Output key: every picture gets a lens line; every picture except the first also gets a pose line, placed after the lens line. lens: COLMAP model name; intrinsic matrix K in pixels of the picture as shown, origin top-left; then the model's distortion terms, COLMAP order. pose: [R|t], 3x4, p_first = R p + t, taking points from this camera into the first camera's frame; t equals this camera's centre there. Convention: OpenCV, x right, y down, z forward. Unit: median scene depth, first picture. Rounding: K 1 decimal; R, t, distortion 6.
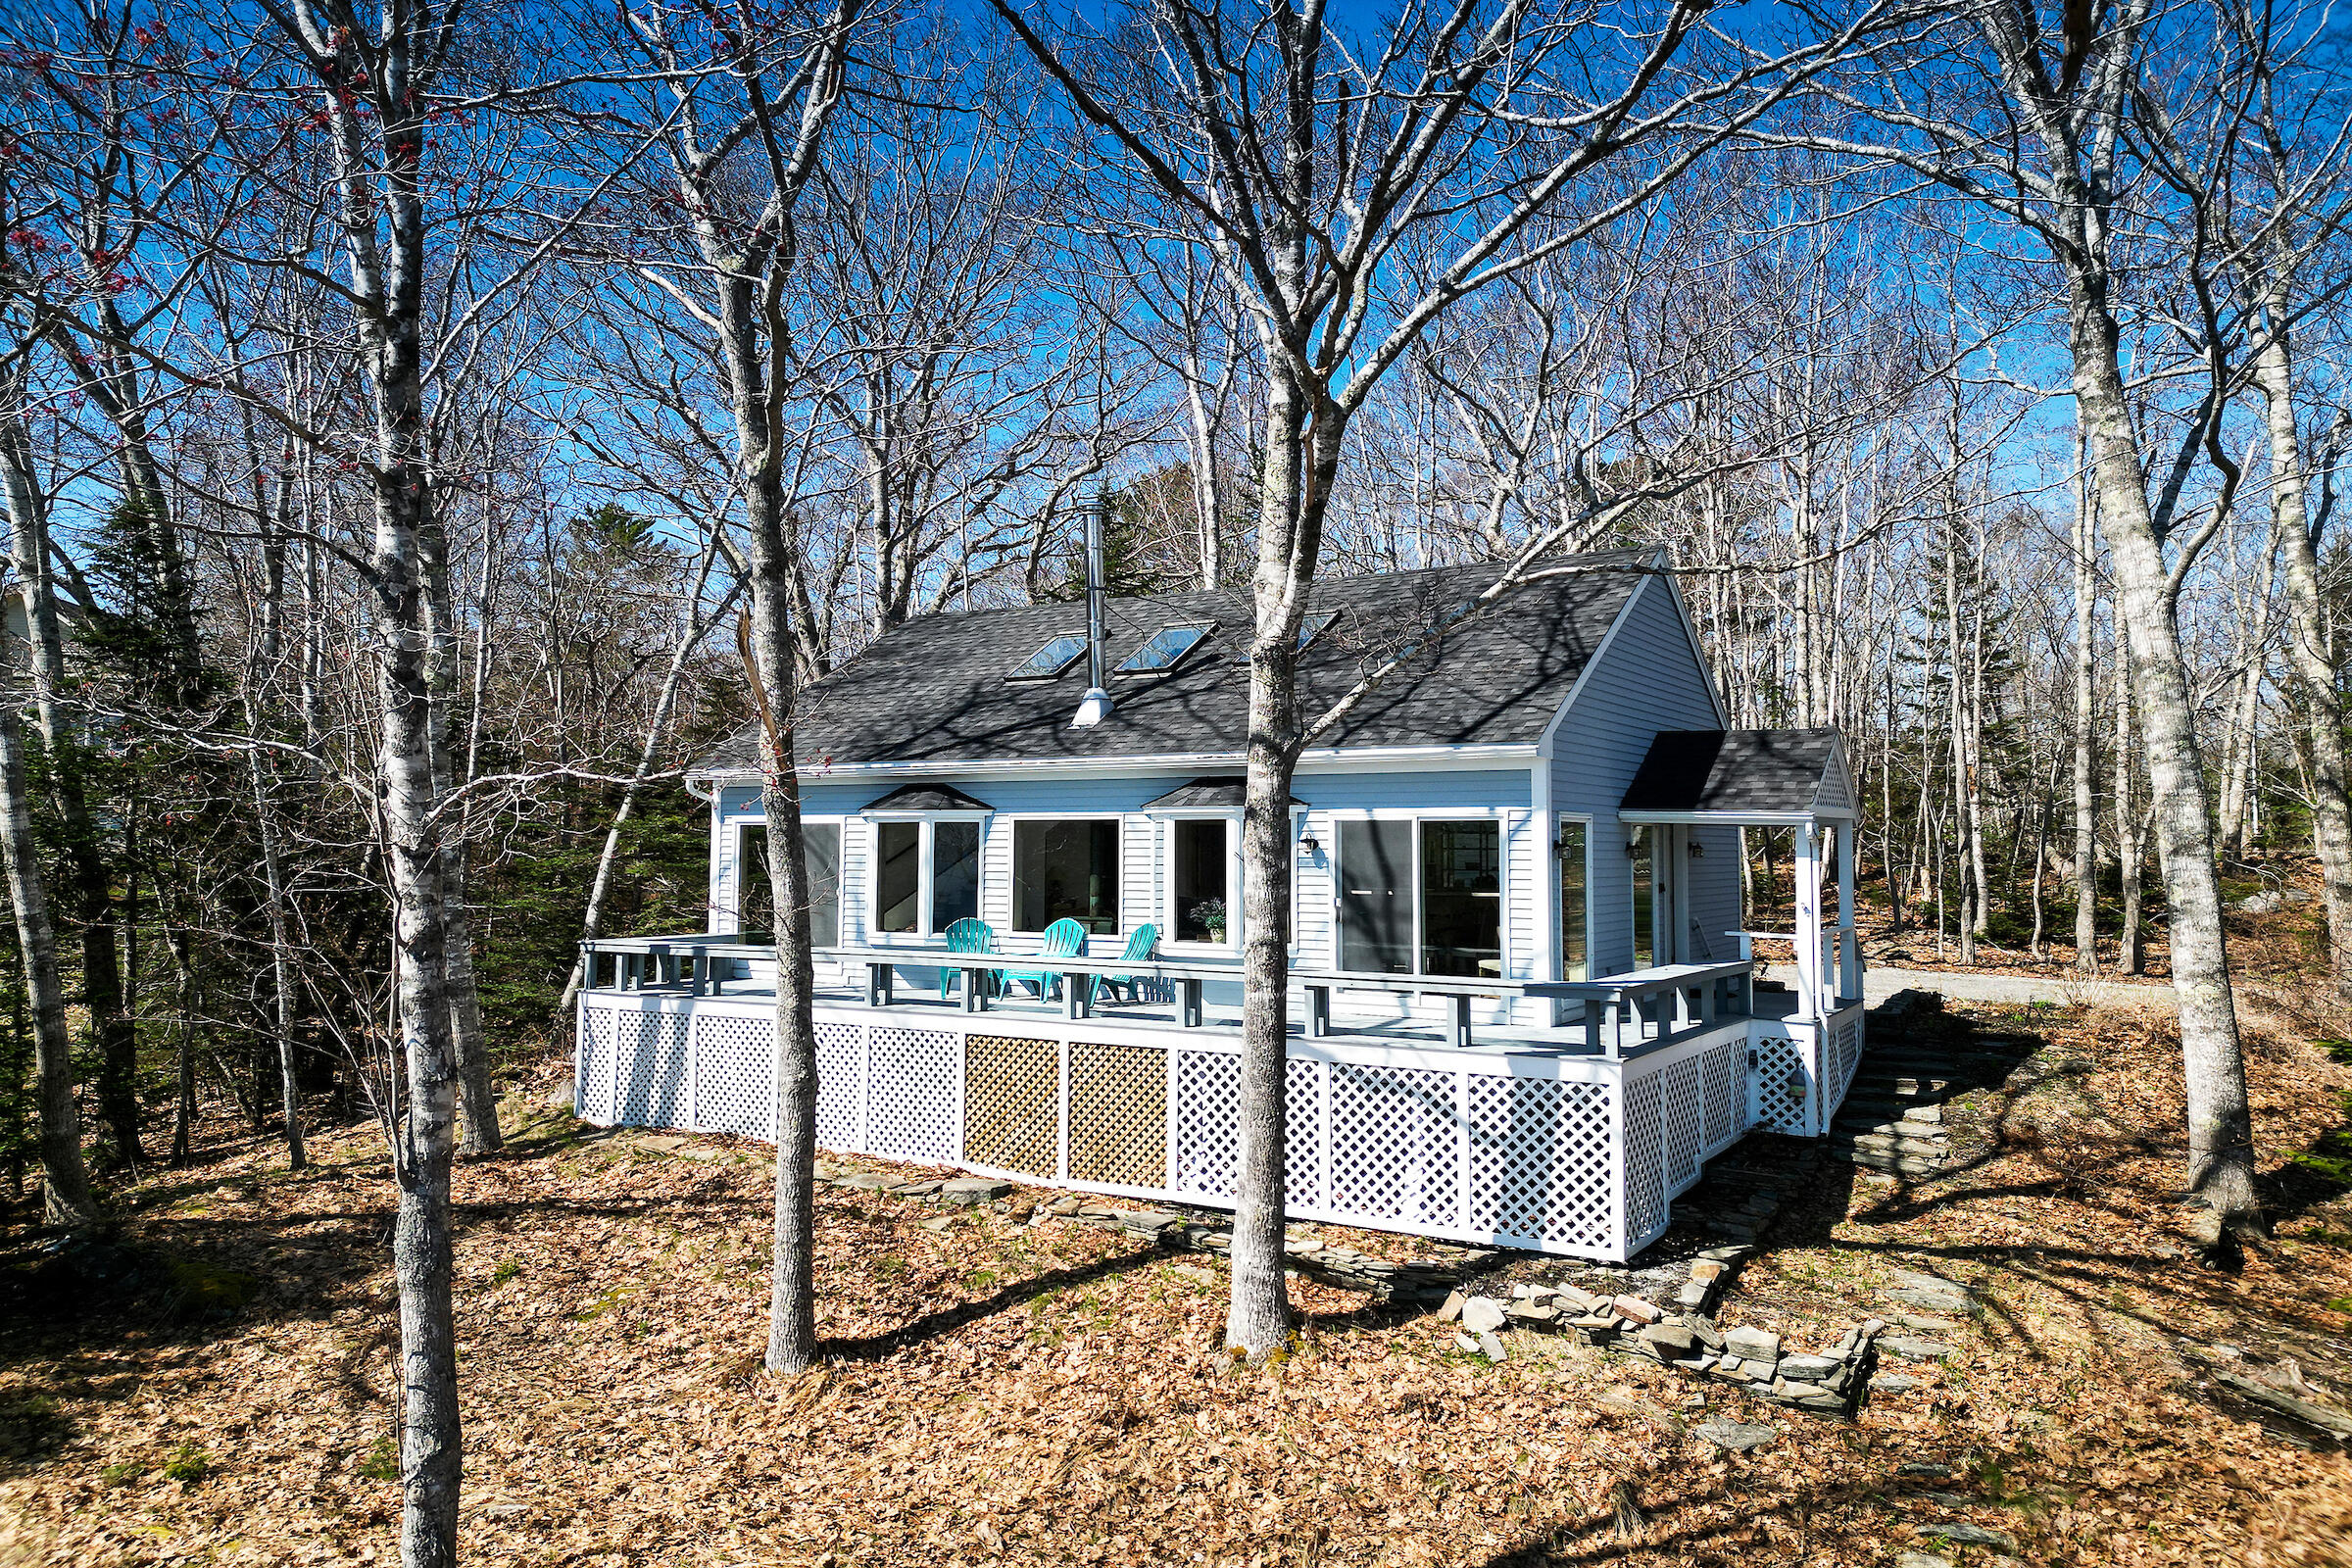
lens RADIAL K [[1625.2, 0, 1177.4], [0, 1625.2, 781.1], [0, 0, 1]] dist [0.063271, -0.065430]
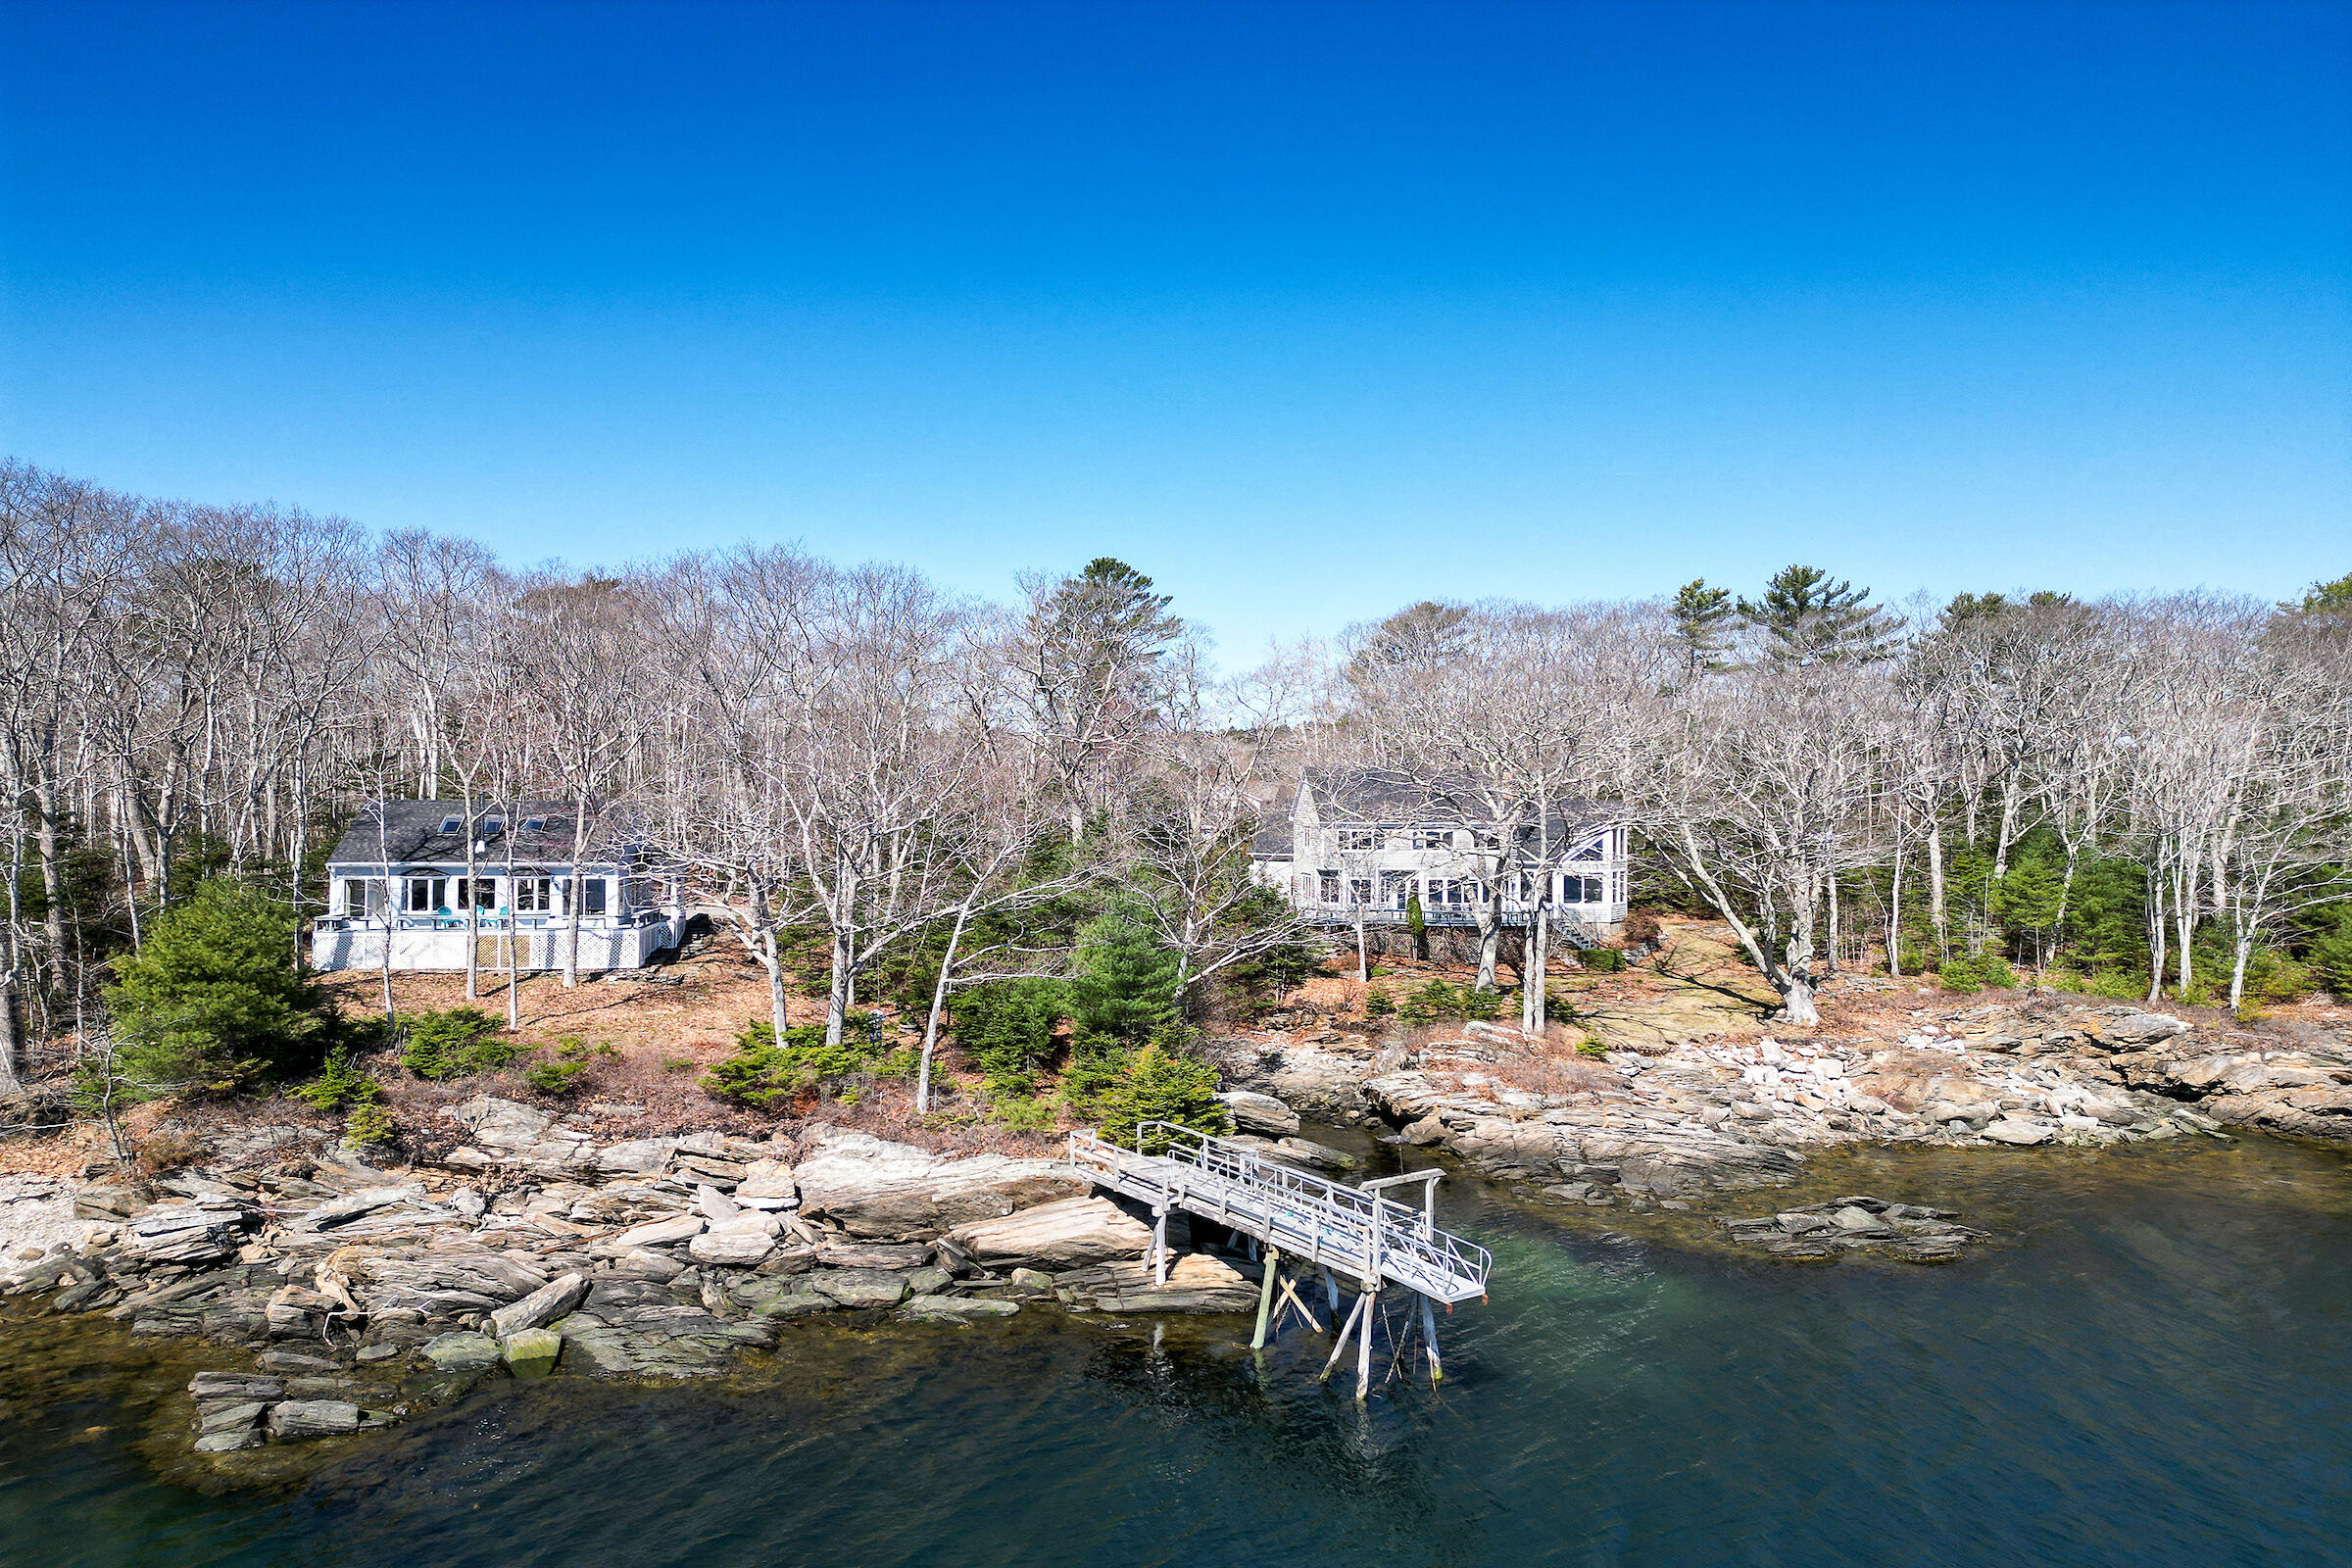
lens RADIAL K [[1625.2, 0, 1181.0], [0, 1625.2, 786.8], [0, 0, 1]] dist [0.063271, -0.065430]
pose [[0.779779, 0.005927, 0.626027, -1.371175], [-0.030501, 0.999127, 0.028533, -0.401969], [-0.625312, -0.041344, 0.779279, -3.434404]]
